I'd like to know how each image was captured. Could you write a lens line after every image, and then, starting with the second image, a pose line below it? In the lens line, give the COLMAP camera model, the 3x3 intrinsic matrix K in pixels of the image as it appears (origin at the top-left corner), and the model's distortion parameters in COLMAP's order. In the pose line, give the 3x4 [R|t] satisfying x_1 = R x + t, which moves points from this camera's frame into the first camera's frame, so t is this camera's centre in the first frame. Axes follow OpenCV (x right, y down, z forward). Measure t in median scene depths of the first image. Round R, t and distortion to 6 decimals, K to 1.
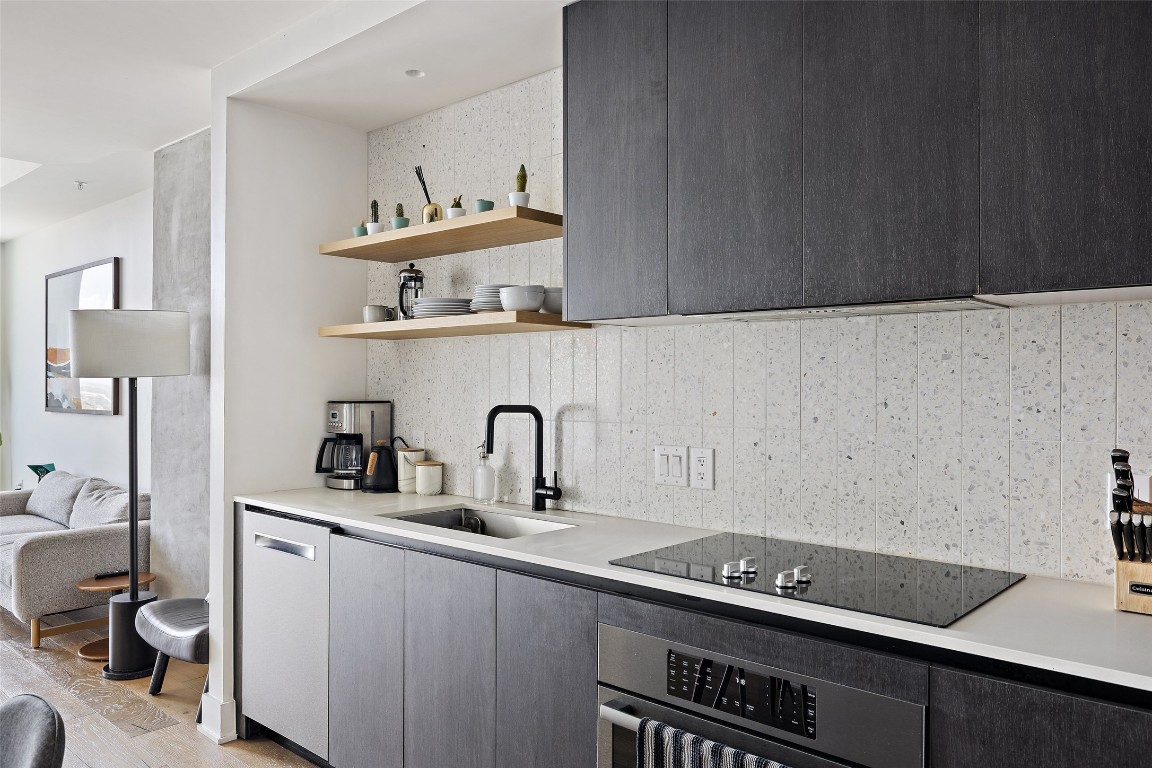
lens RADIAL K [[849.1, 0, 575.2], [0, 849.1, 381.0], [0, 0, 1]] dist [-0.002235, 0.001675]
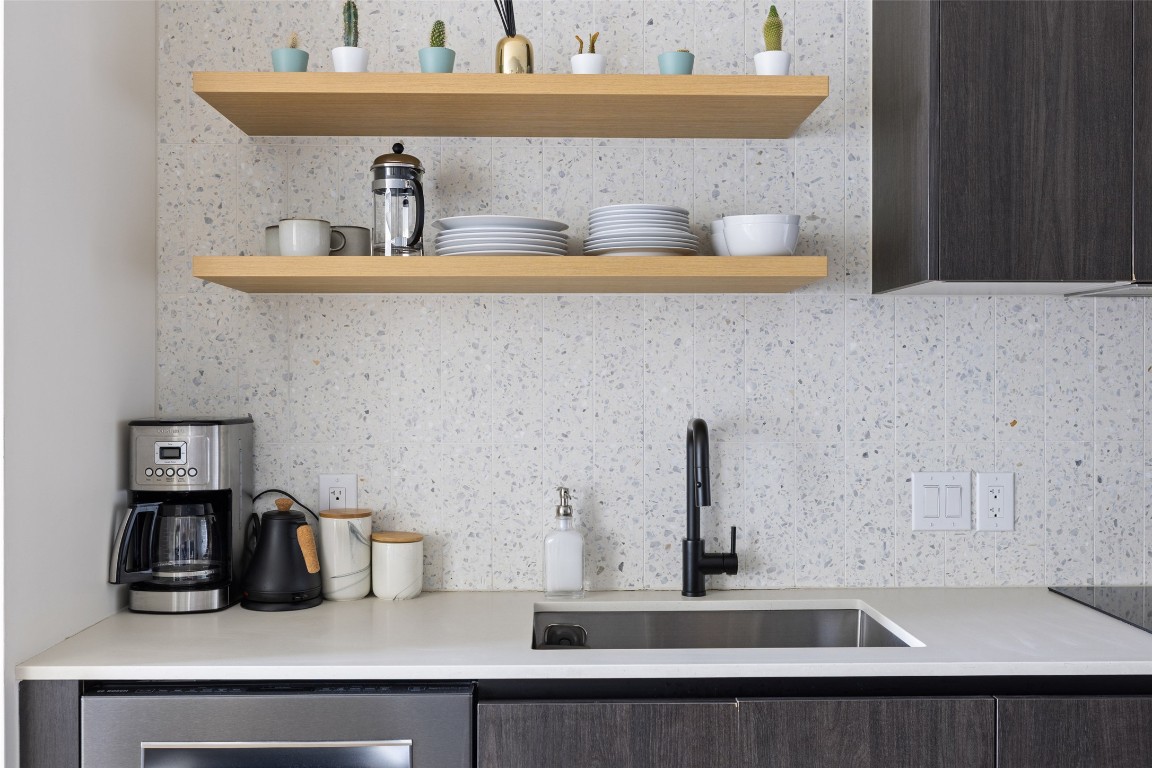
lens RADIAL K [[1112.8, 0, 576.9], [0, 1112.8, 386.4], [0, 0, 1]] dist [0.007253, 0.000000]
pose [[0.720125, -0.002748, 0.693839, -0.685318], [-0.000148, 0.999992, 0.004114, 0.003644], [-0.693844, -0.003065, 0.720119, 0.535340]]
